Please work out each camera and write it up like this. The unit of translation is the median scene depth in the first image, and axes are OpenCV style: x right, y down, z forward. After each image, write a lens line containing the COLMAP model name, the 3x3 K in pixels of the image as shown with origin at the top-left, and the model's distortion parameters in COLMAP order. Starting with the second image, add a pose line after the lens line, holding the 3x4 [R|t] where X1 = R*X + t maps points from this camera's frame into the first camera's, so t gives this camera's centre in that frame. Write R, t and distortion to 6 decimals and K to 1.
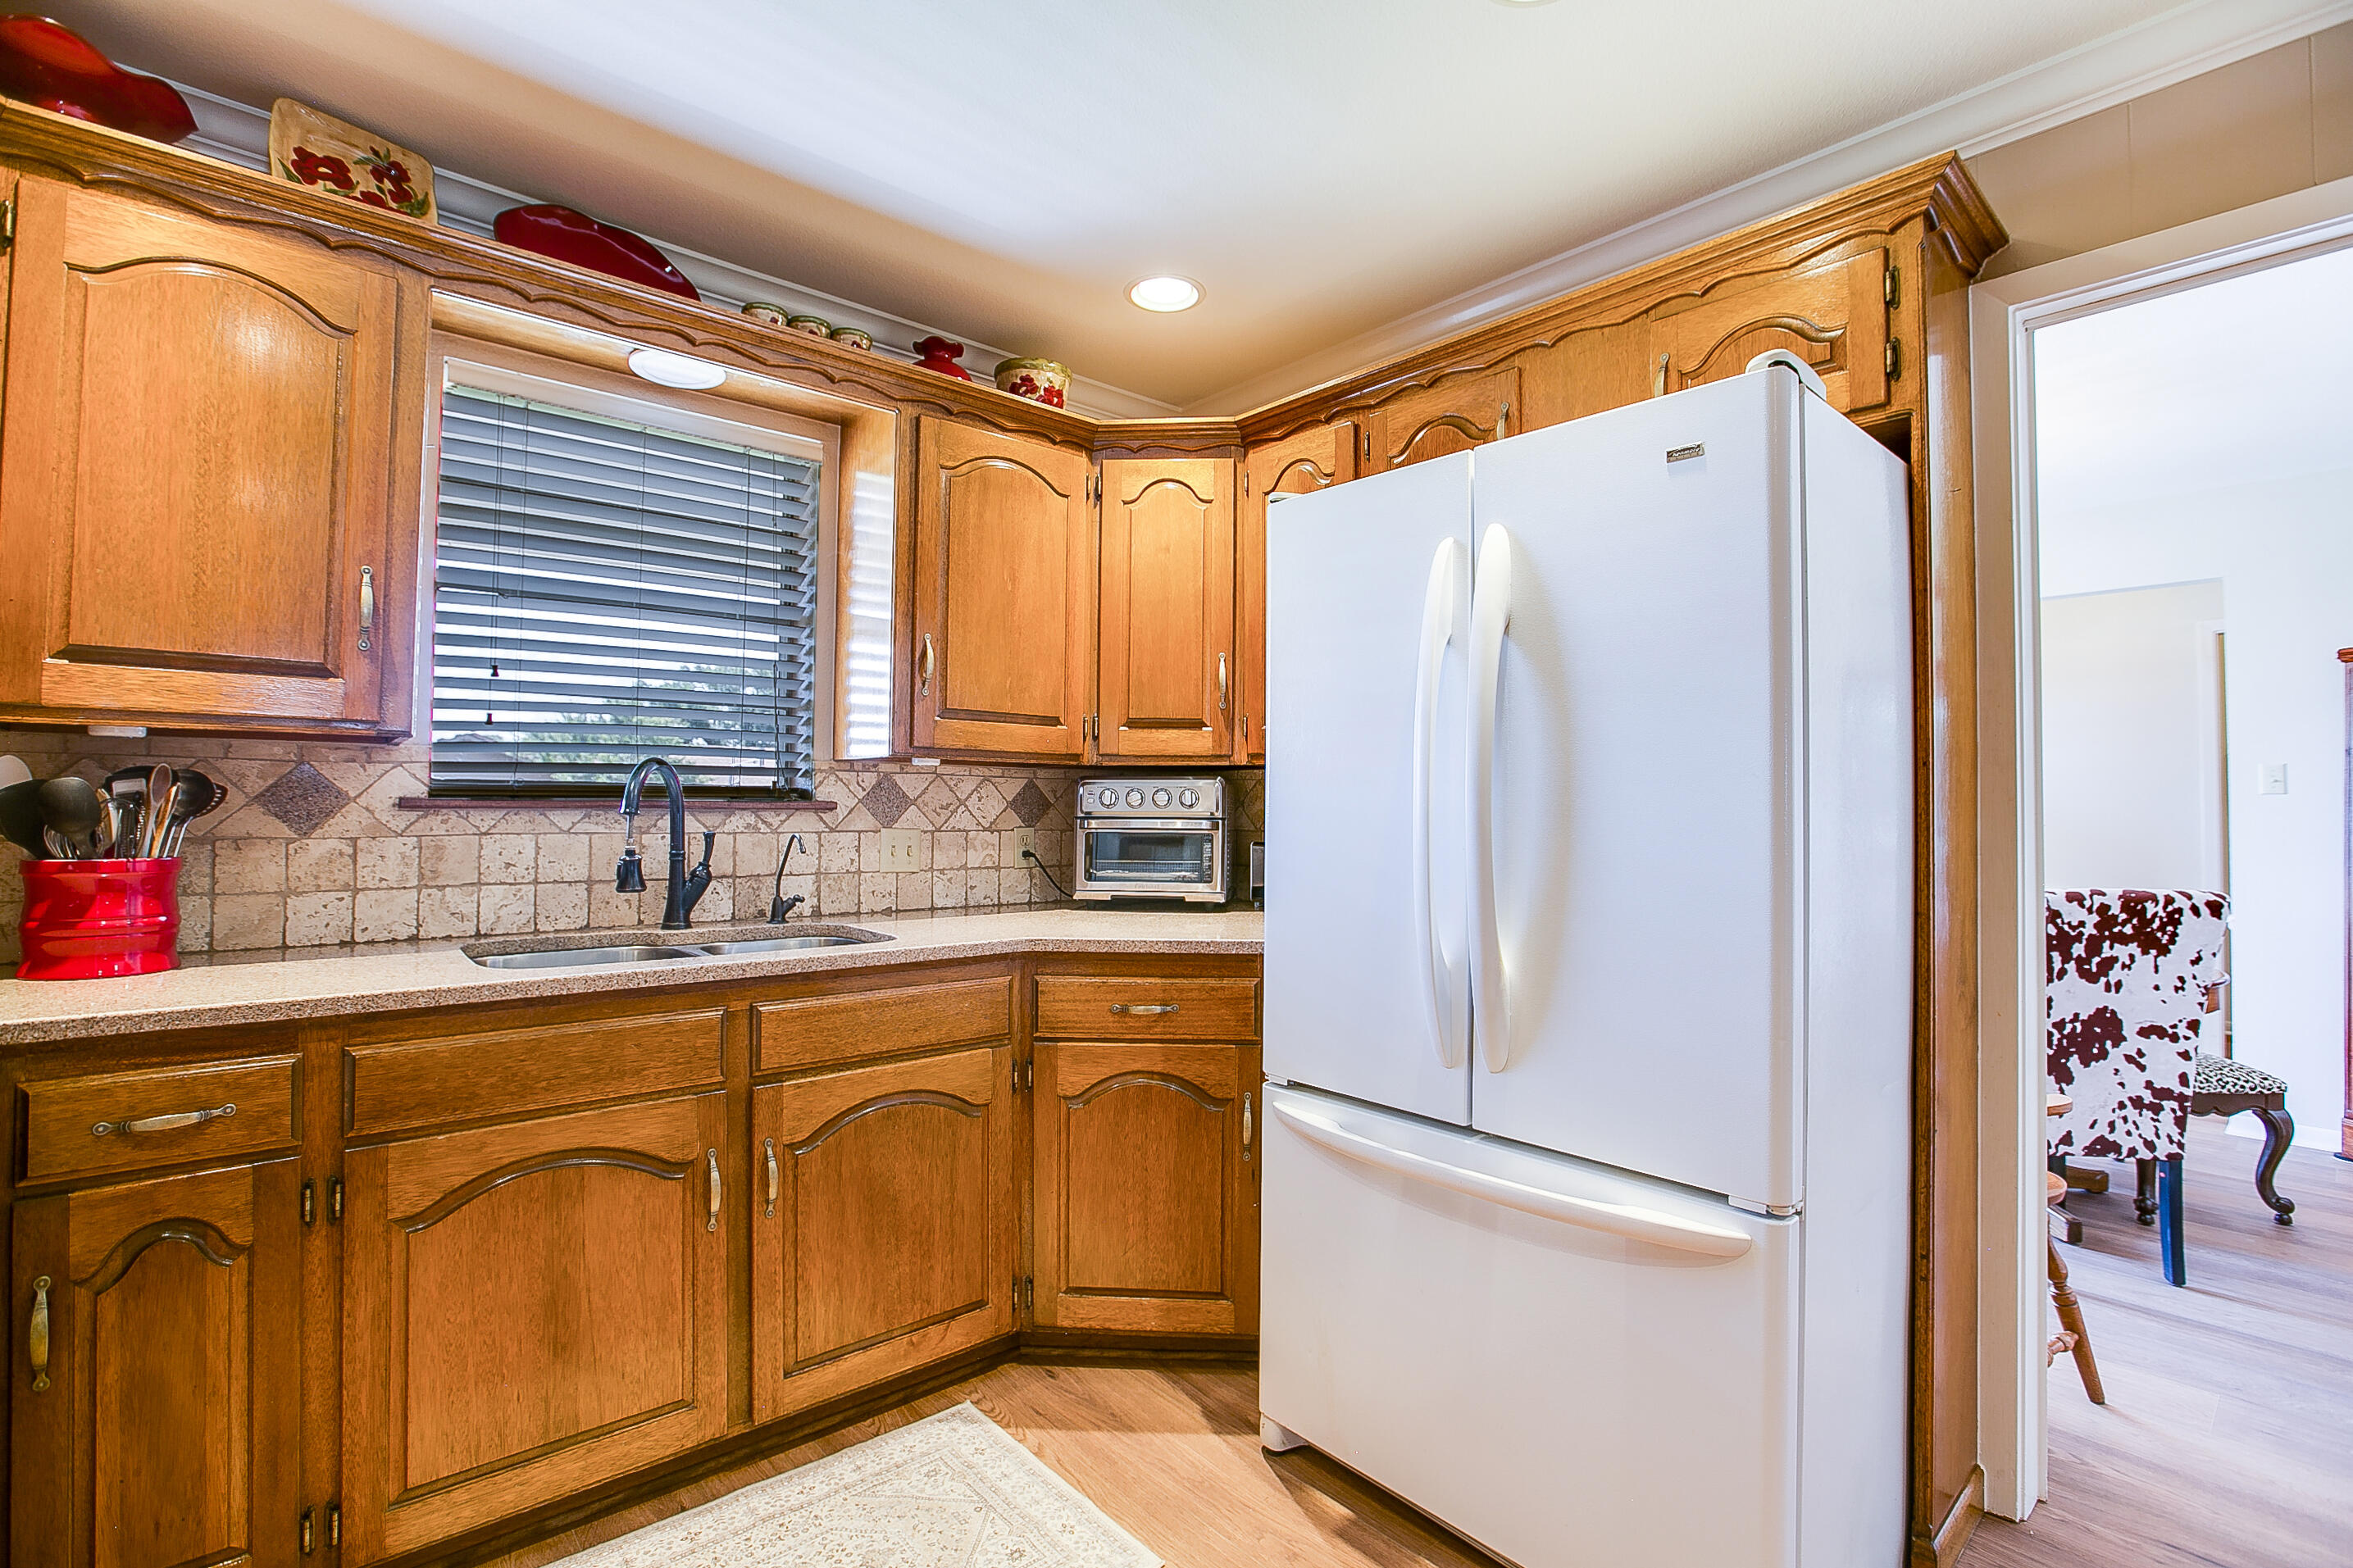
lens RADIAL K [[1078.2, 0, 1161.2], [0, 1078.2, 779.1], [0, 0, 1]] dist [-0.035839, 0.006738]
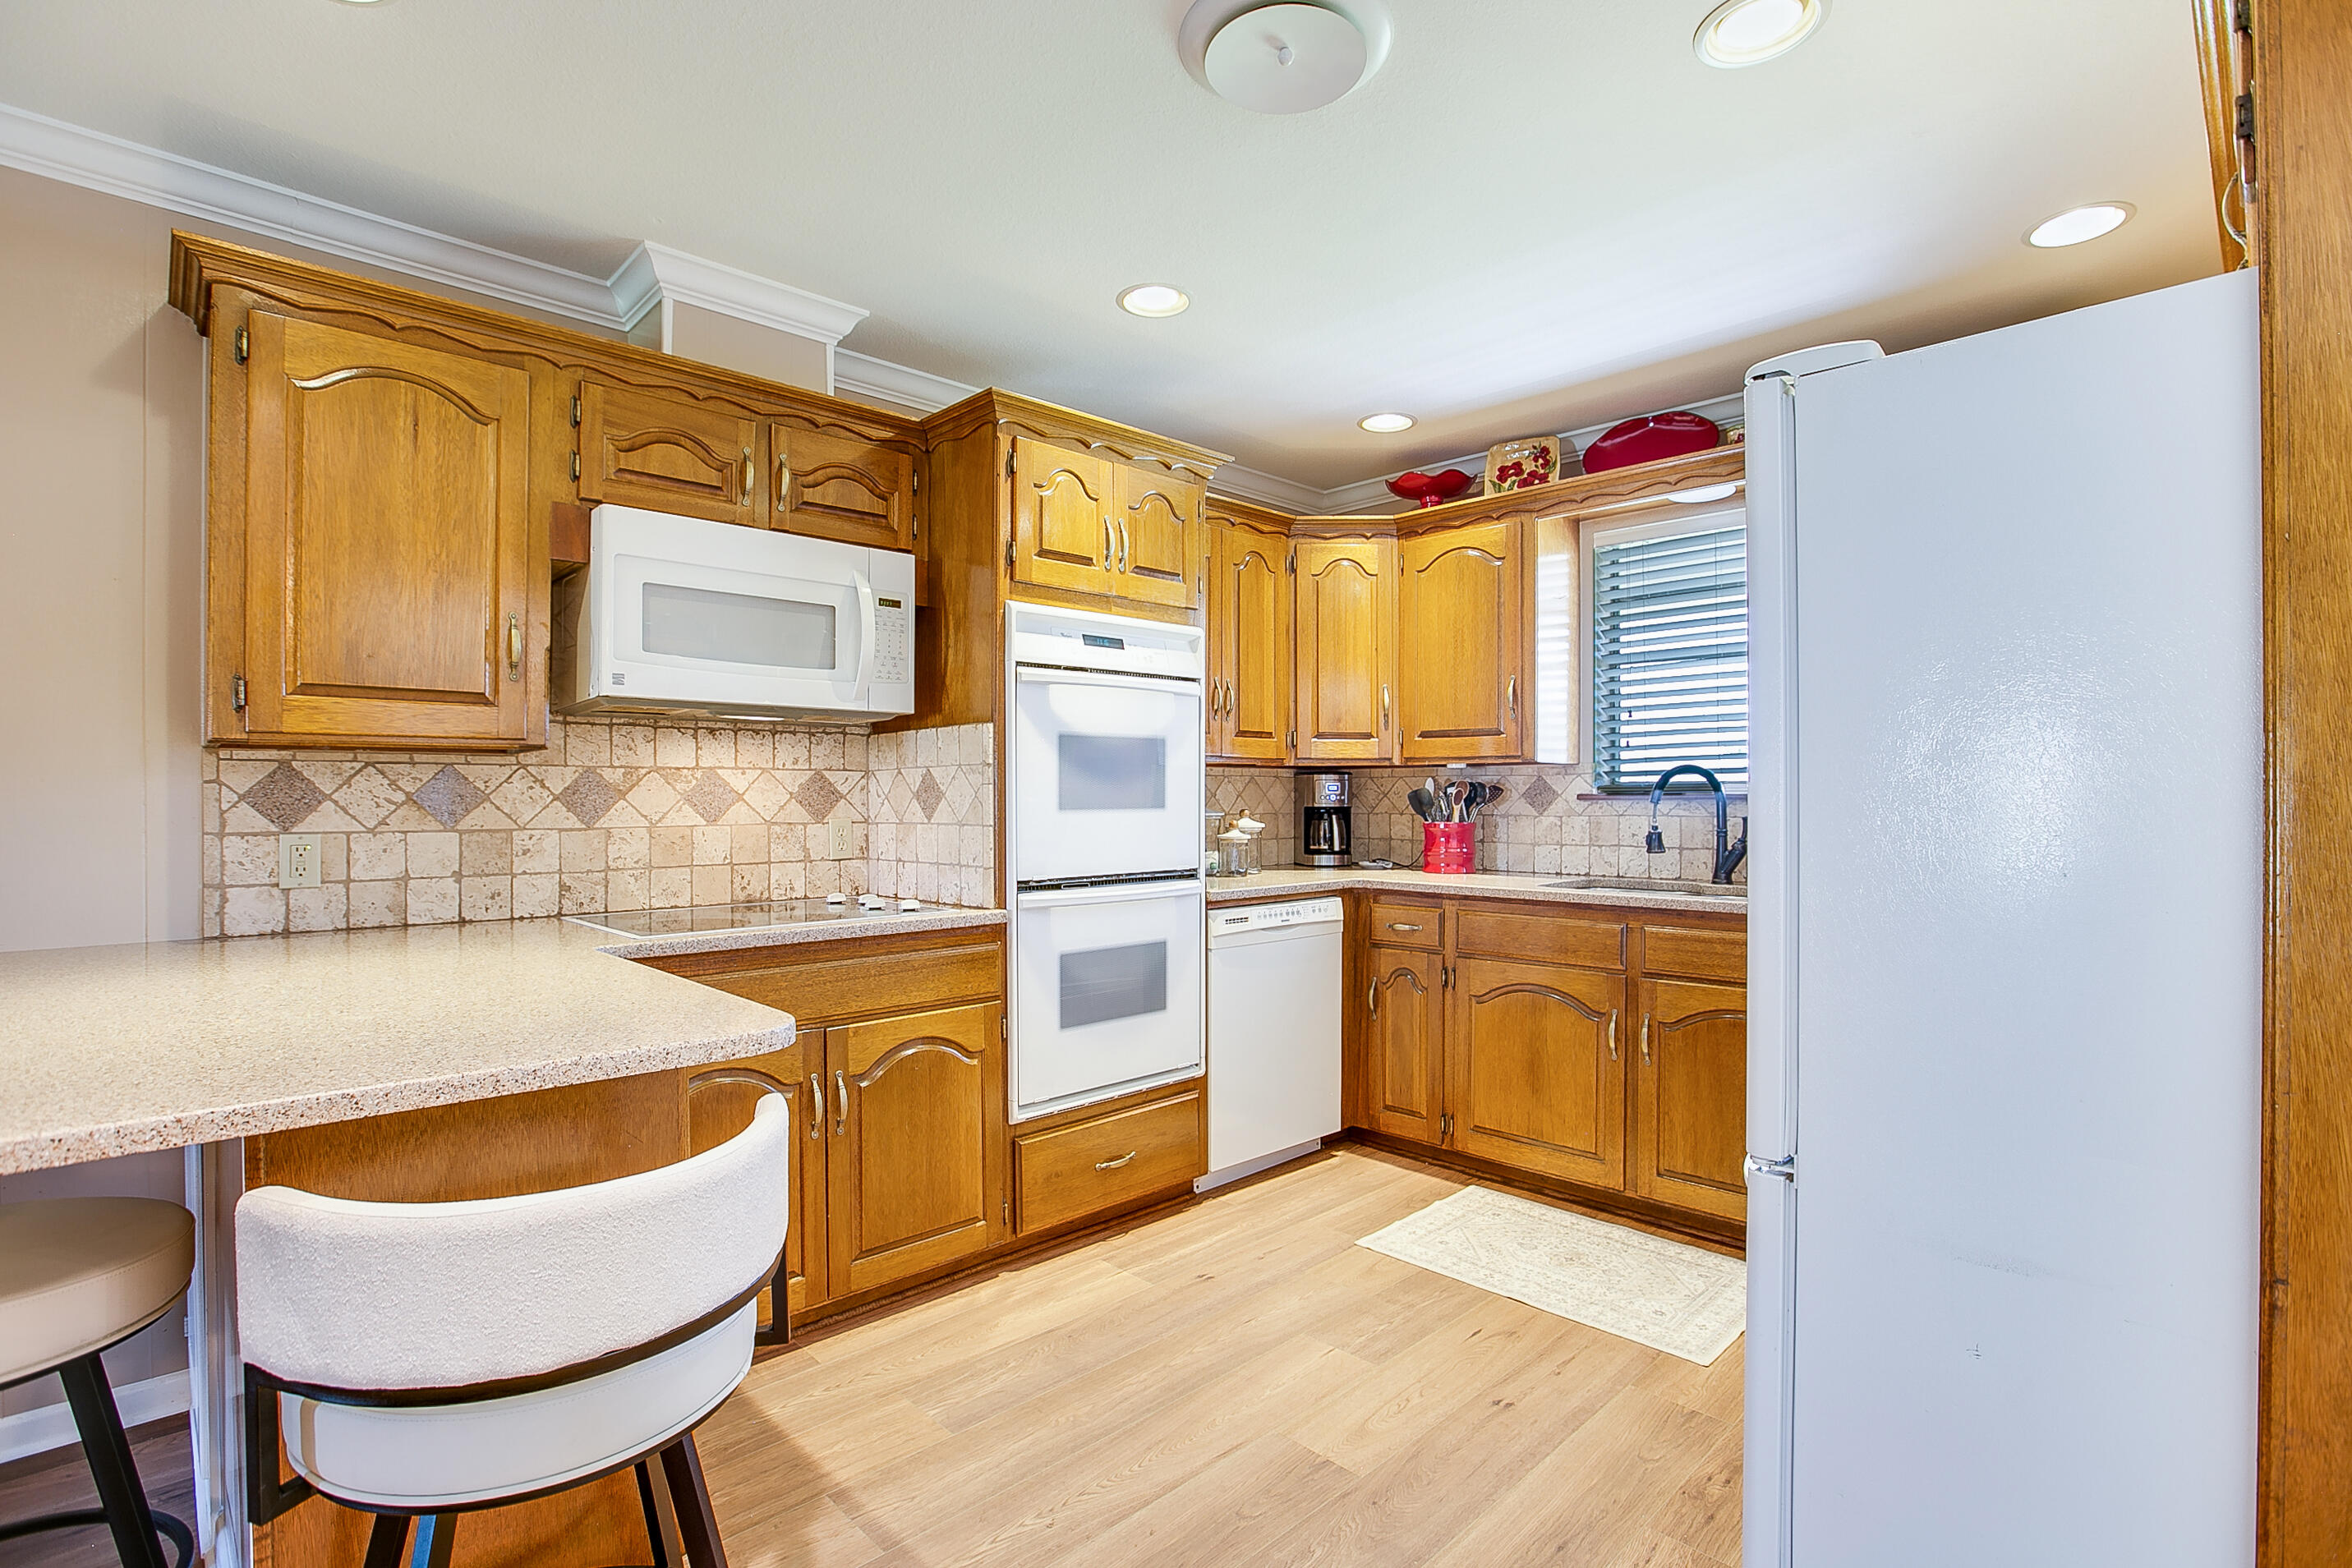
lens RADIAL K [[1077.8, 0, 1161.4], [0, 1077.8, 795.5], [0, 0, 1]] dist [-0.035839, 0.006738]
pose [[0.049604, -0.007041, -0.998744, 1.065781], [0.028139, 0.999588, -0.005649, 0.010987], [0.998372, -0.027823, 0.049782, 0.221082]]
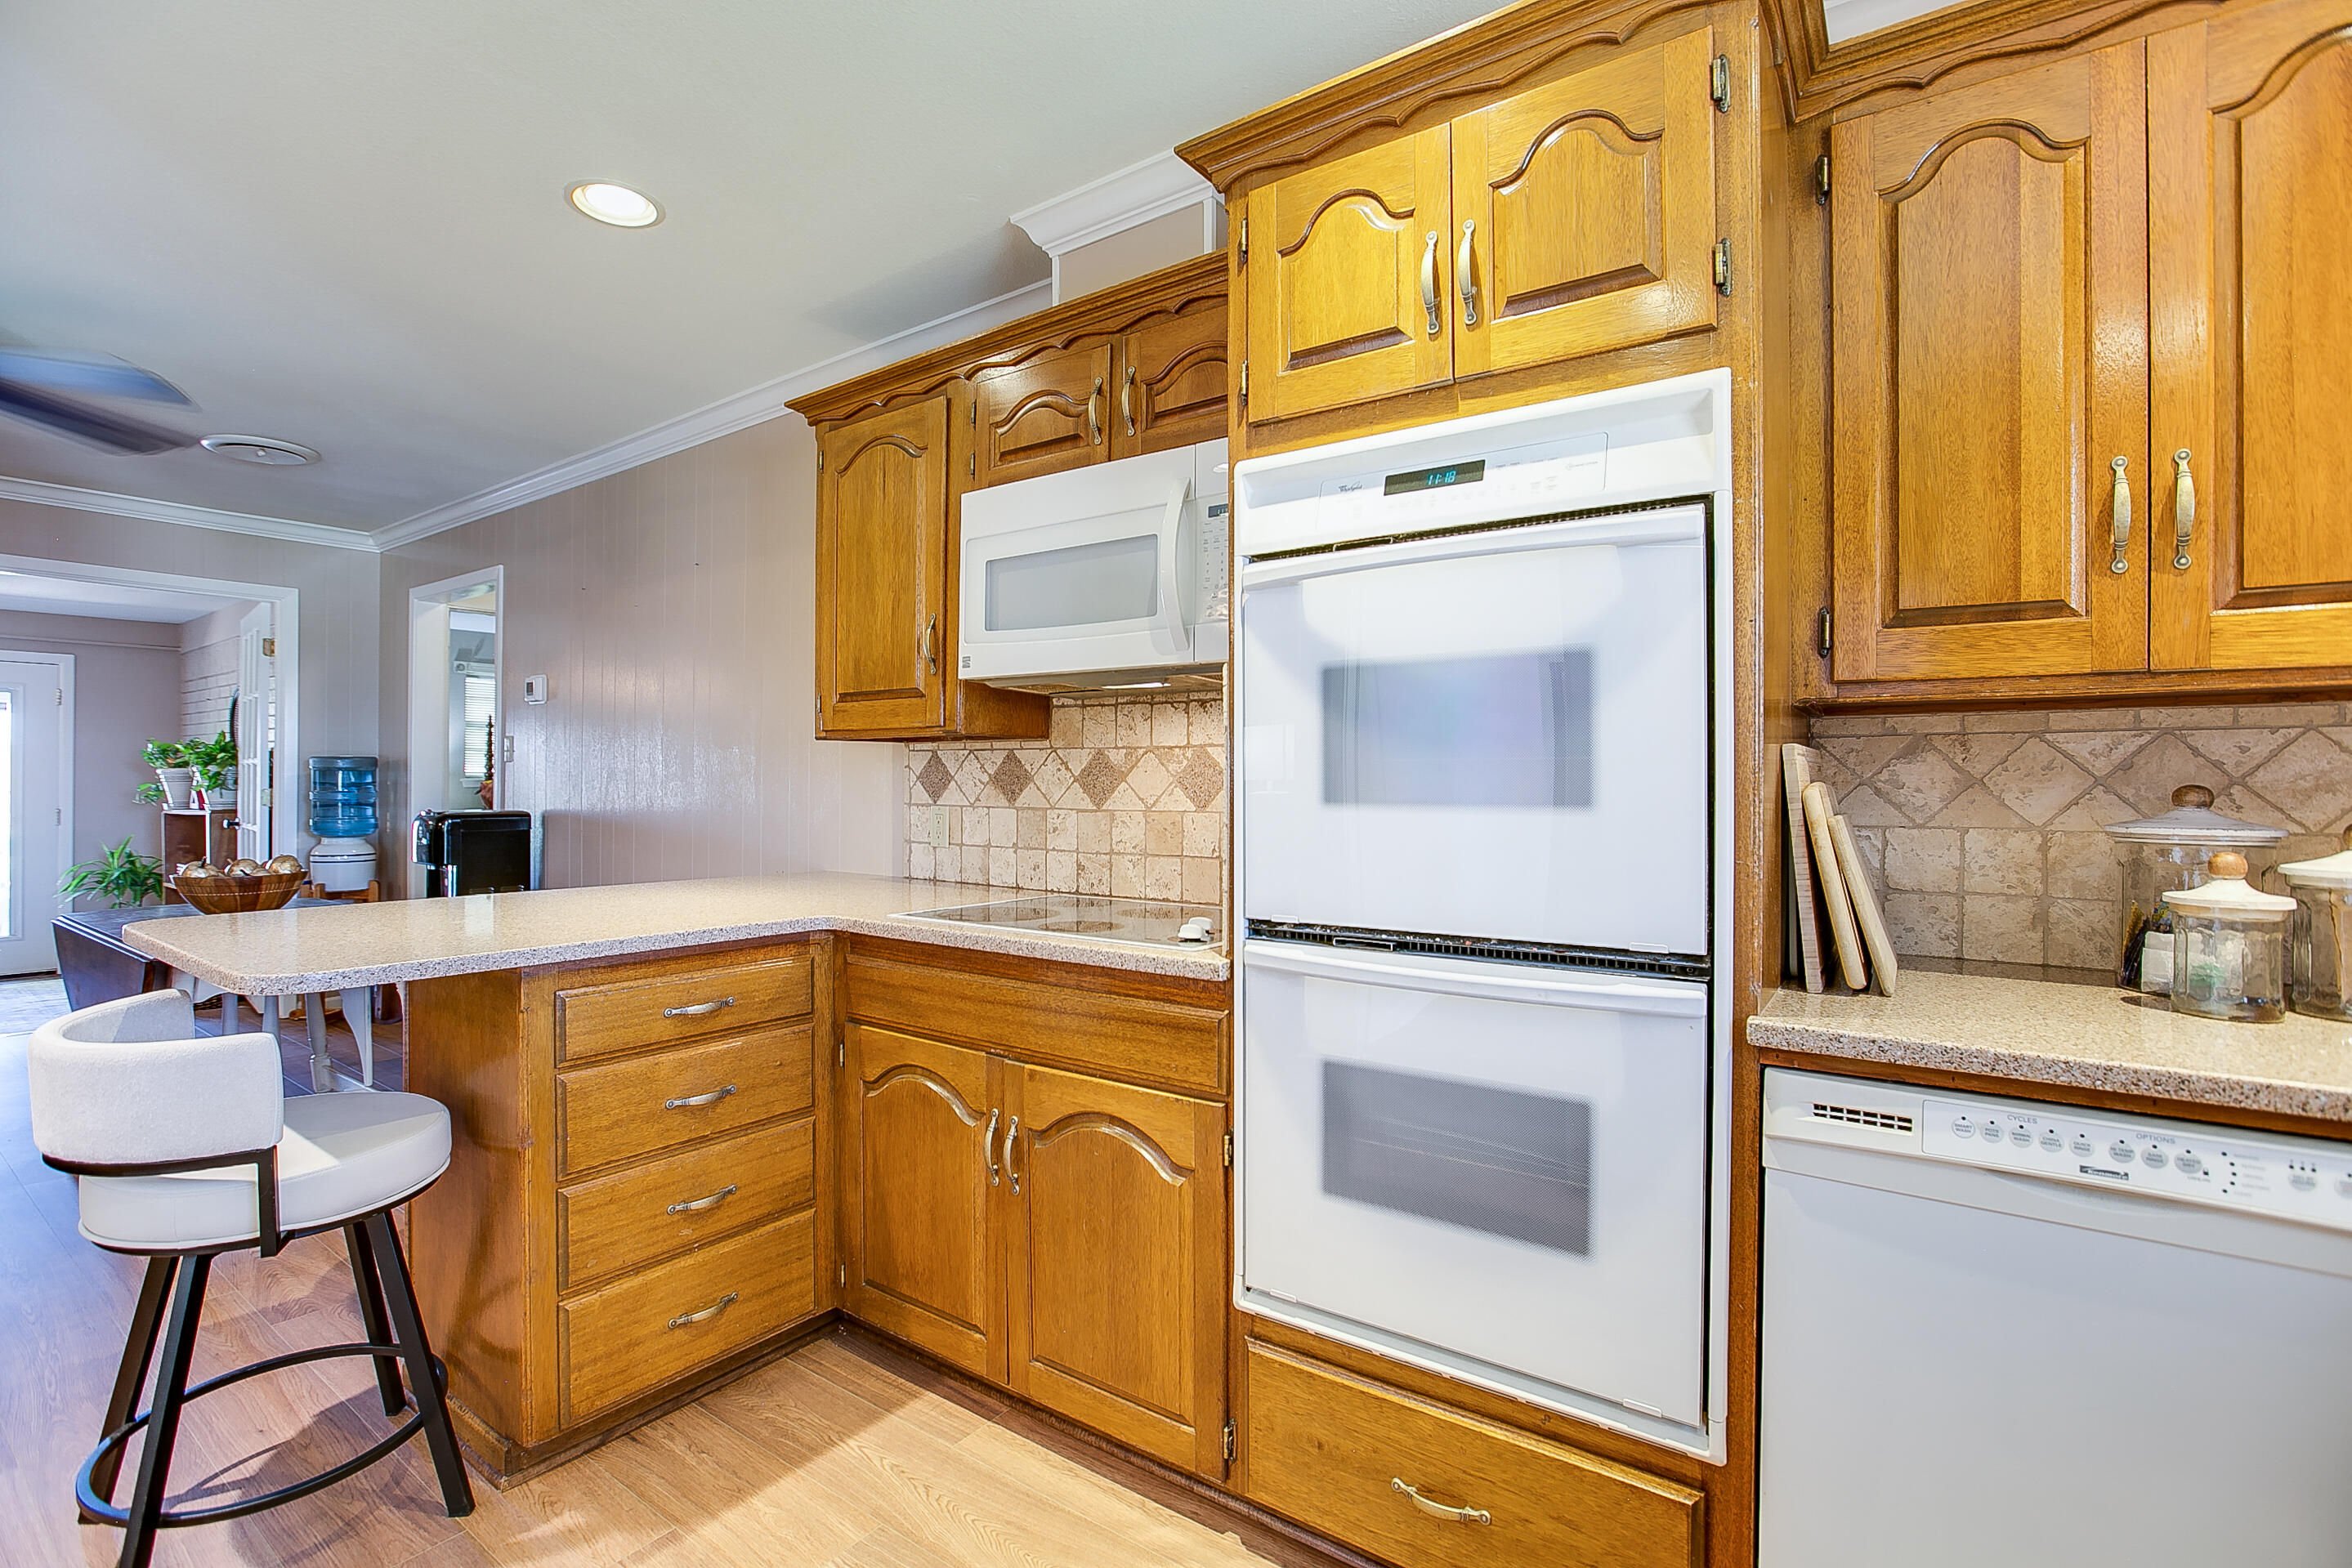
lens RADIAL K [[1077.8, 0, 1166.1], [0, 1077.8, 782.8], [0, 0, 1]] dist [-0.035839, 0.006738]
pose [[-0.969777, -0.010062, -0.243785, -0.010670], [-0.004089, 0.999679, -0.024996, 0.023292], [0.243959, -0.023243, -0.969507, 0.876978]]
